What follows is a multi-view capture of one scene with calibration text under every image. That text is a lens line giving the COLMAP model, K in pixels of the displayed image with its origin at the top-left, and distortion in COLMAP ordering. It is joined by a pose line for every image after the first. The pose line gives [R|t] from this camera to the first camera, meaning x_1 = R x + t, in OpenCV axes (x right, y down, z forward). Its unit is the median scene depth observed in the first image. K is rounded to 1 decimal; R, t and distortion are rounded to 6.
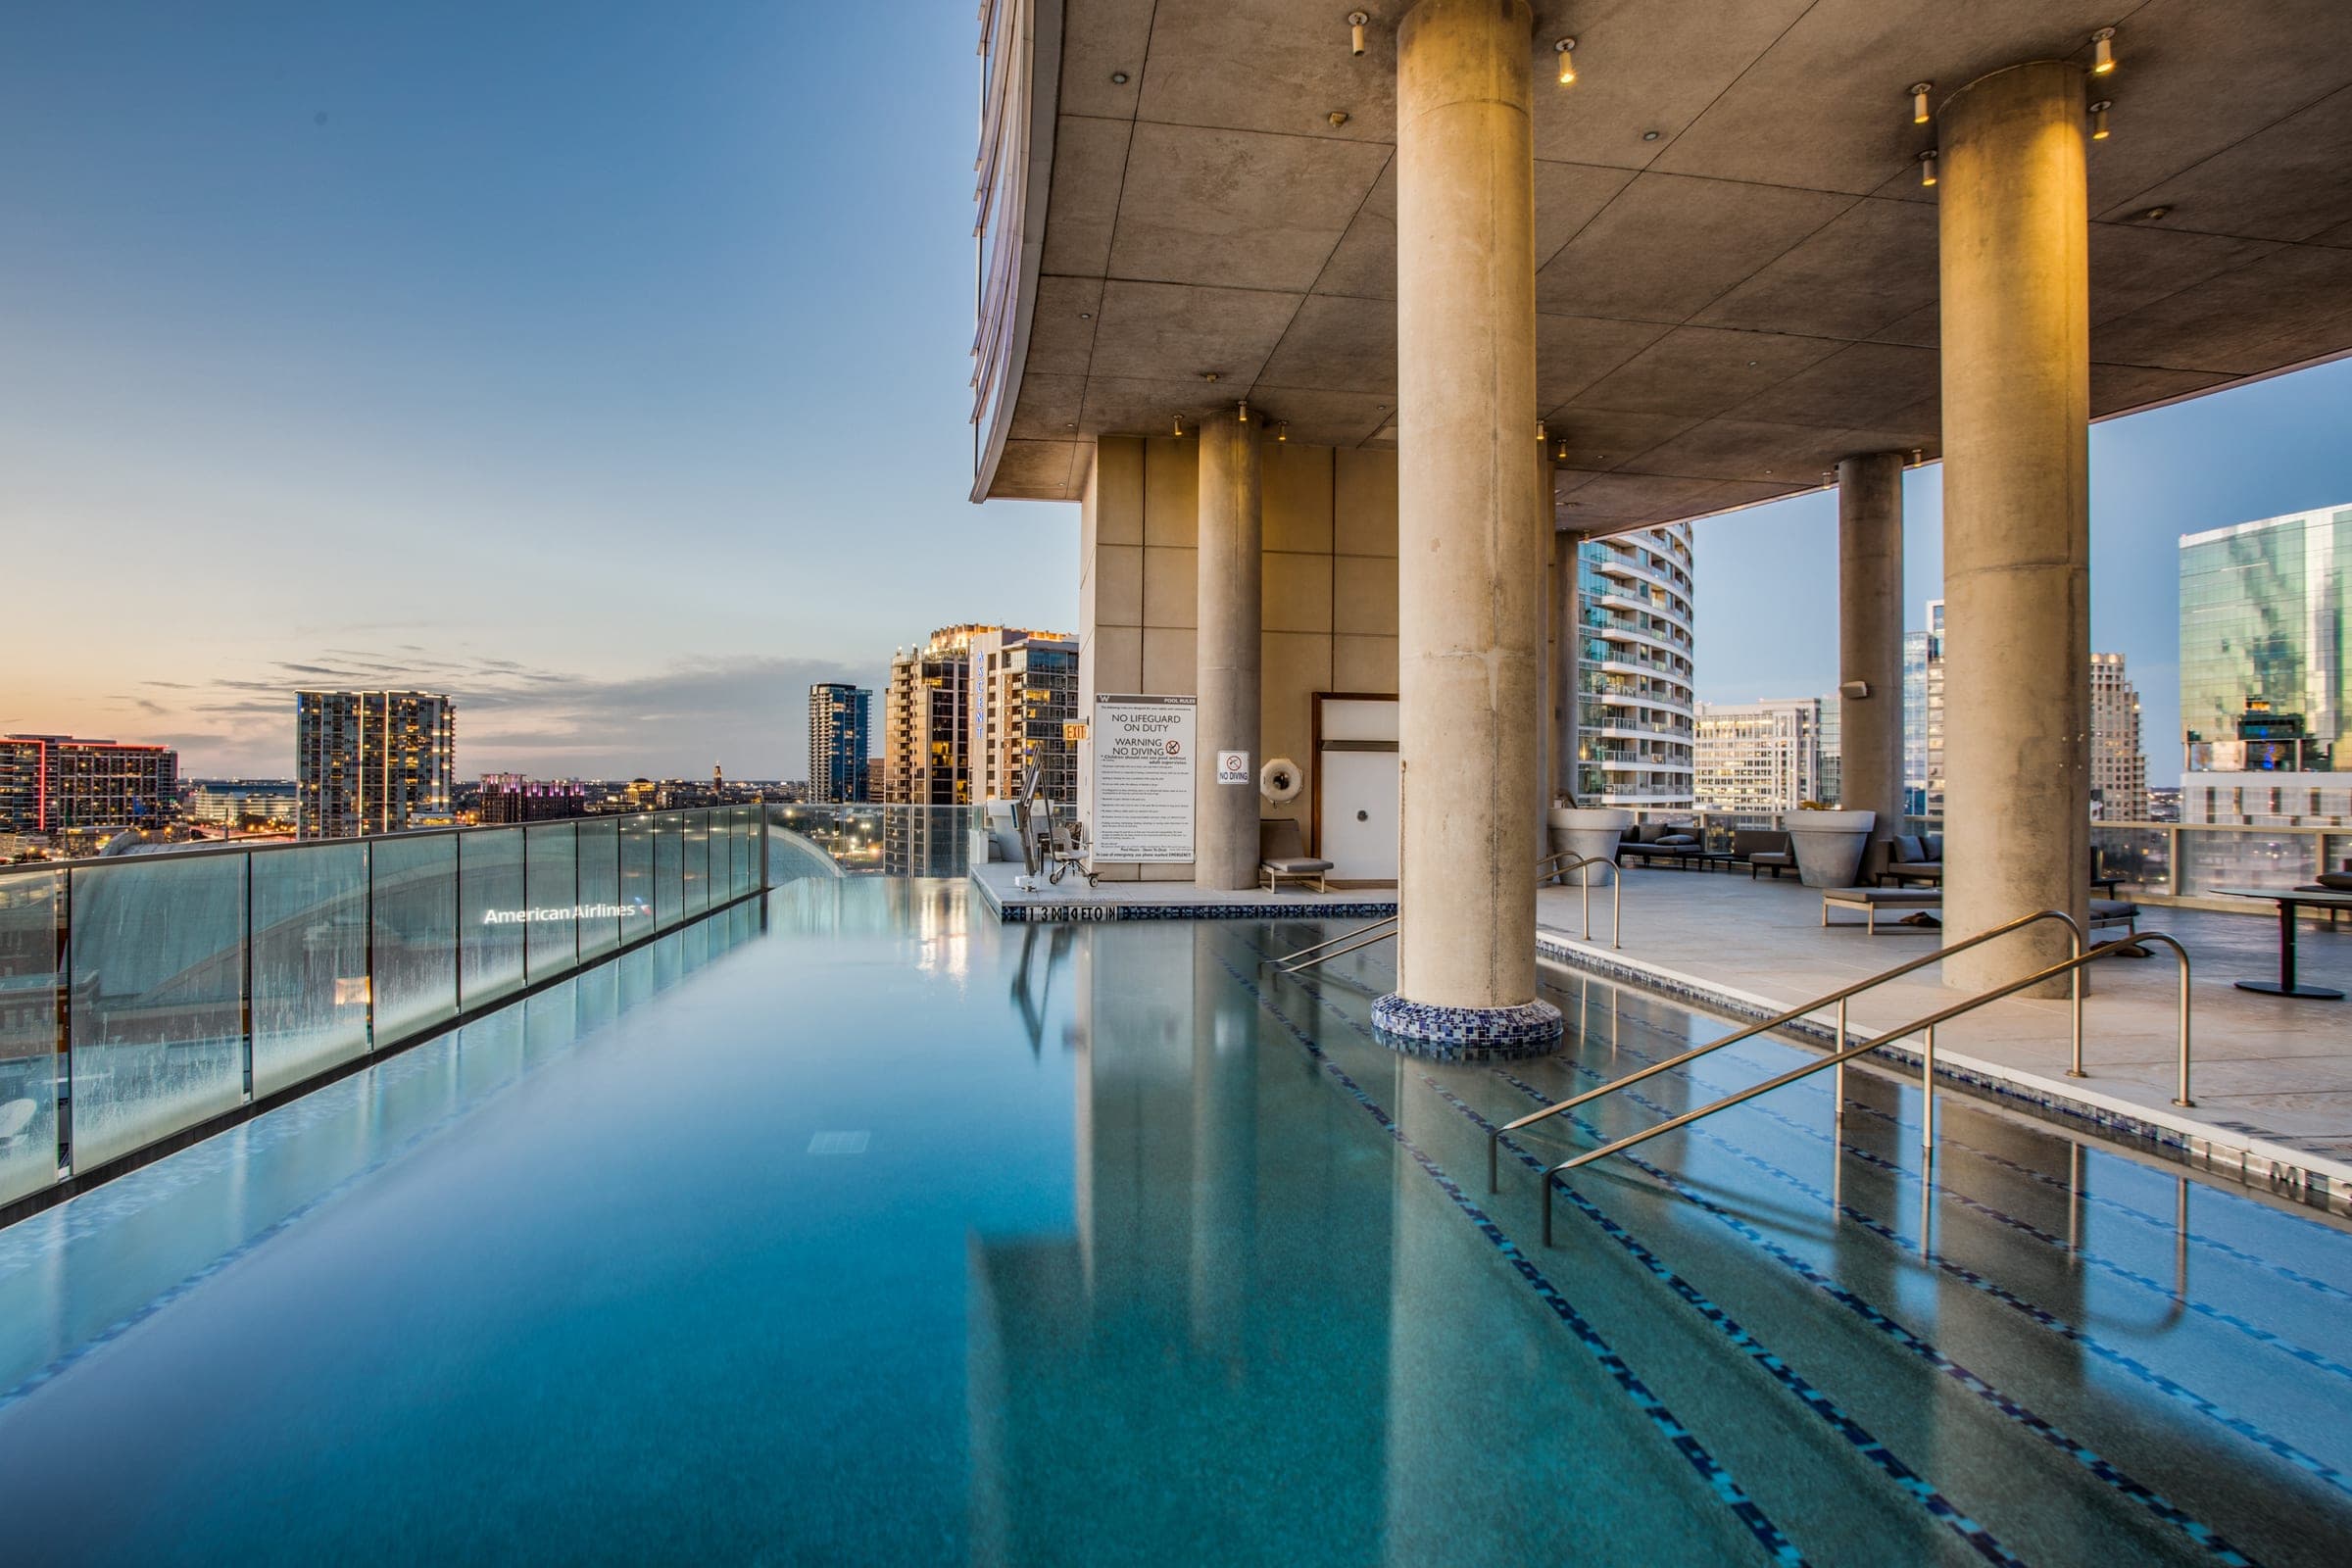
lens RADIAL K [[1167.4, 0, 1176.0], [0, 1167.4, 784.0], [0, 0, 1]] dist [-0.003995, -0.000191]
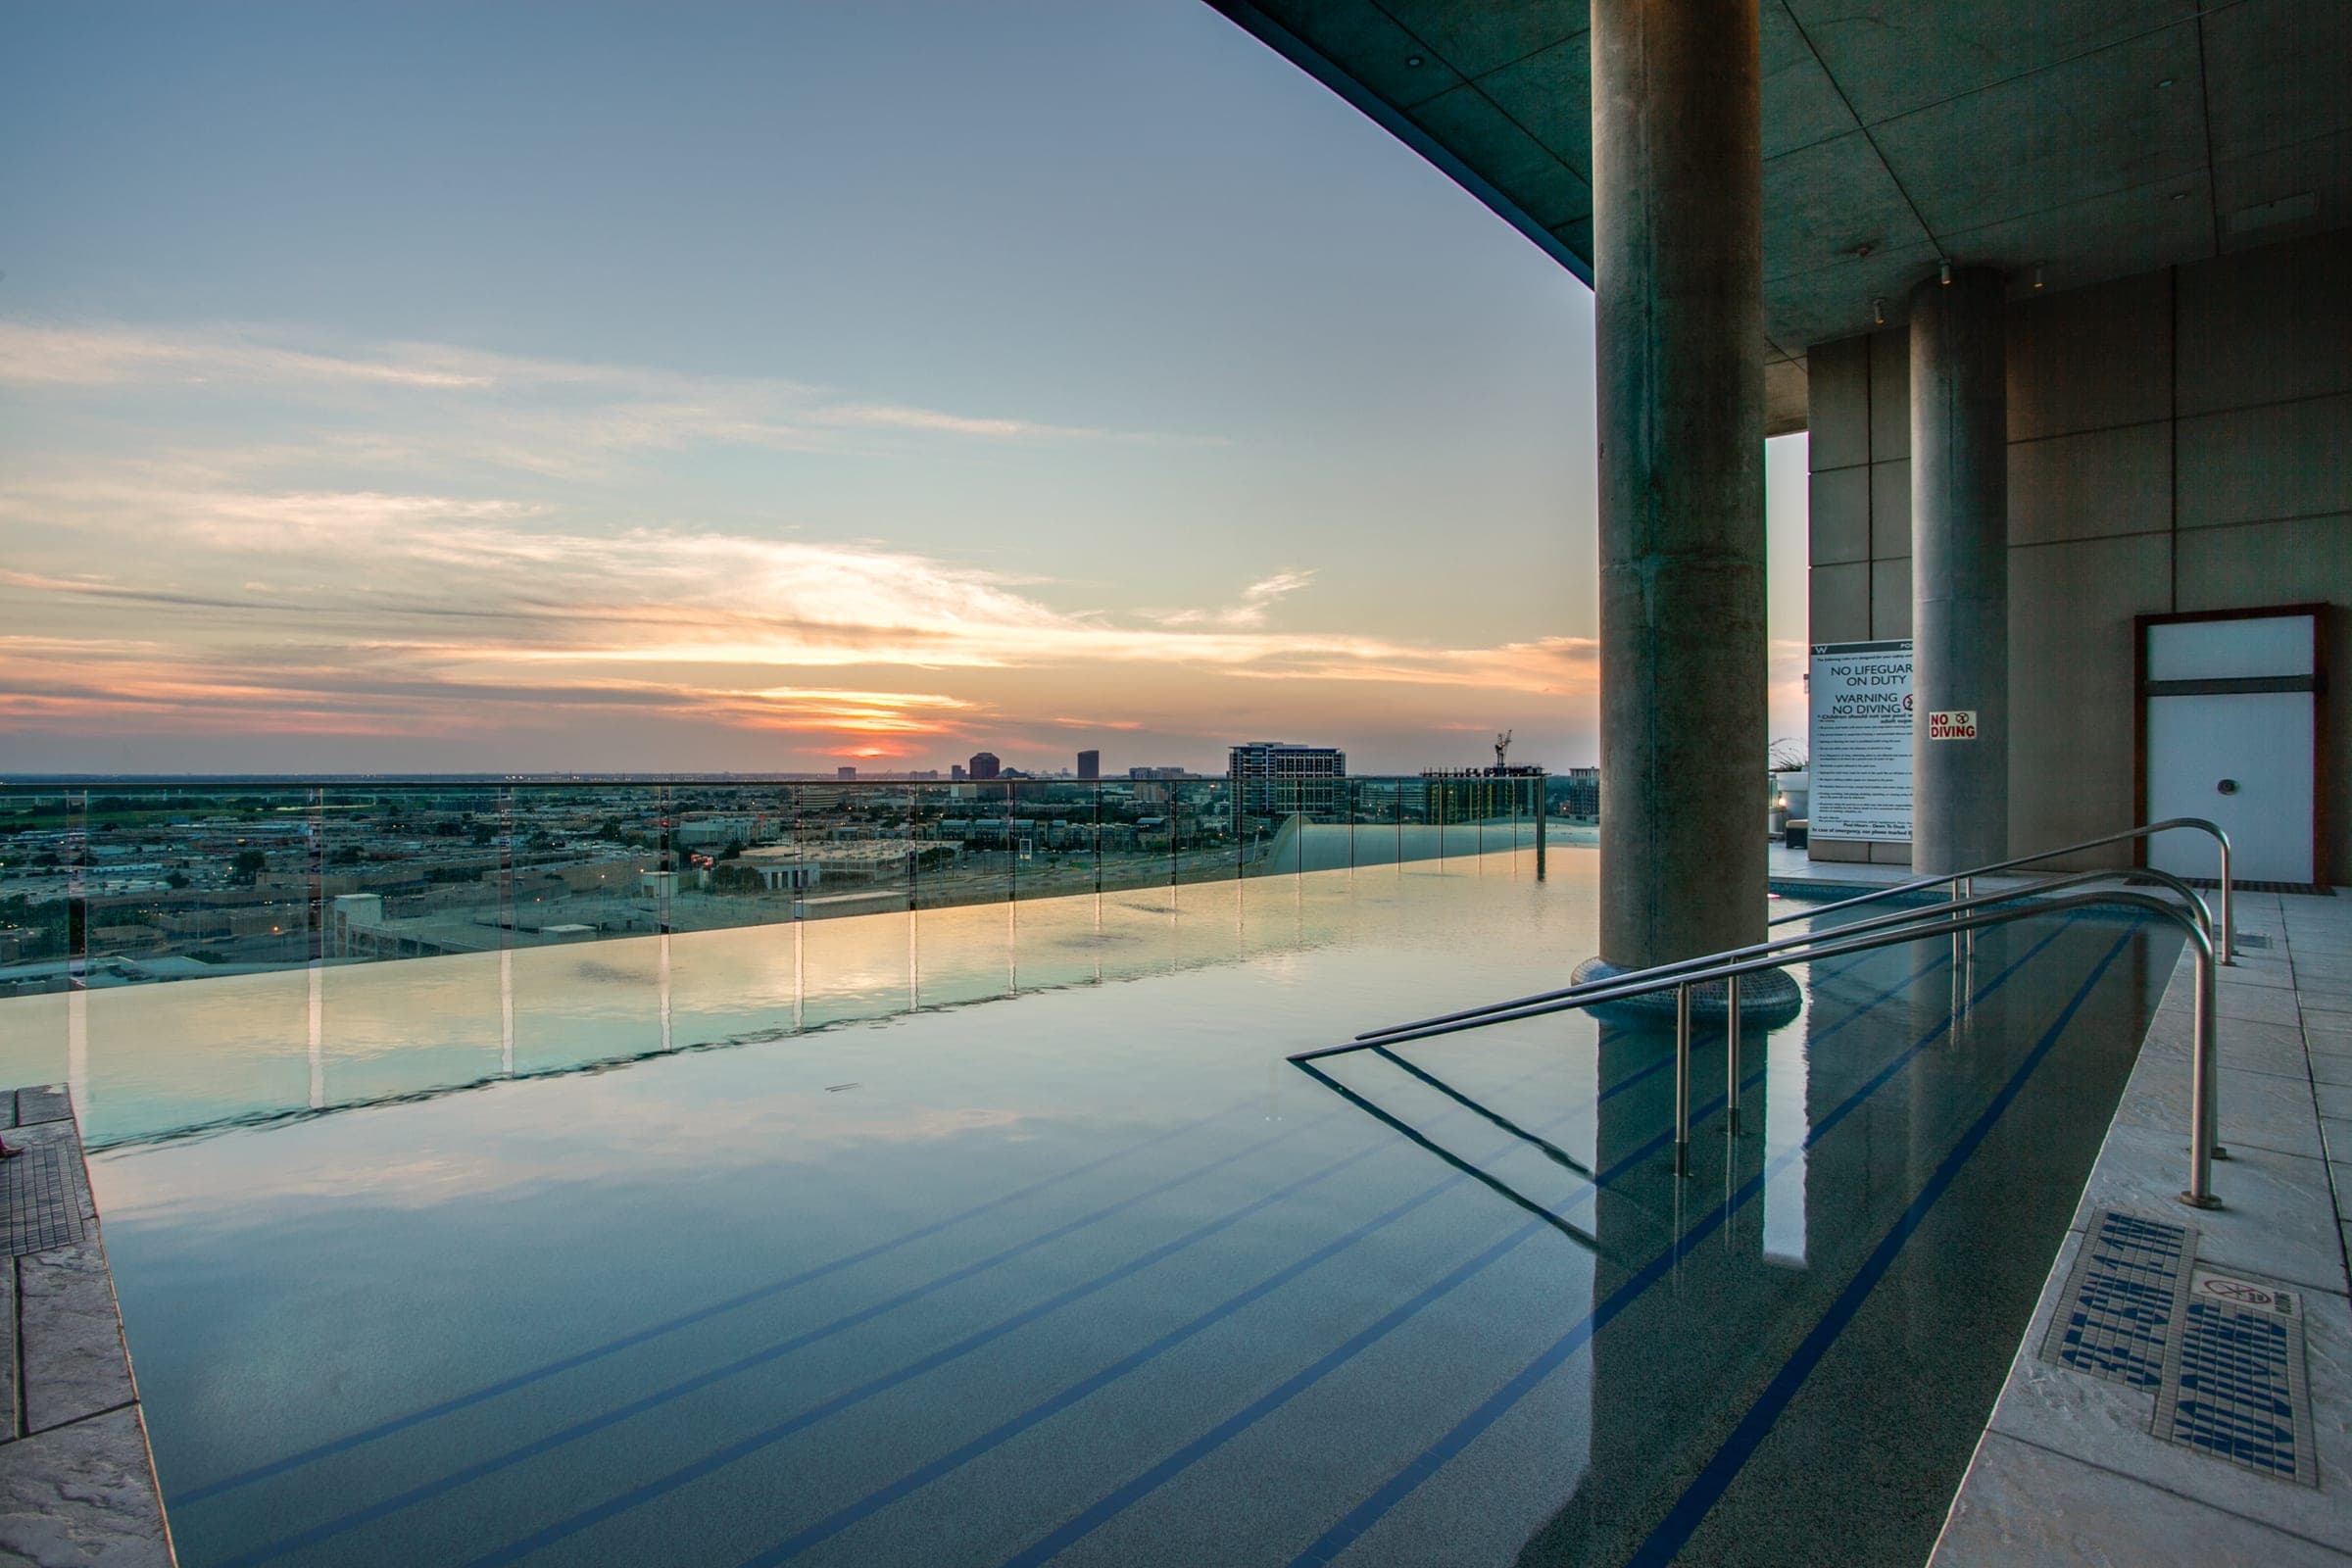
lens RADIAL K [[1188.6, 0, 1176.0], [0, 1188.6, 784.0], [0, 0, 1]] dist [0.004565, 0.000496]
pose [[0.639434, 0.003200, -0.768839, 0.315063], [0.001525, 0.999984, 0.005430, 0.021100], [0.768844, -0.004644, 0.639419, 0.068210]]
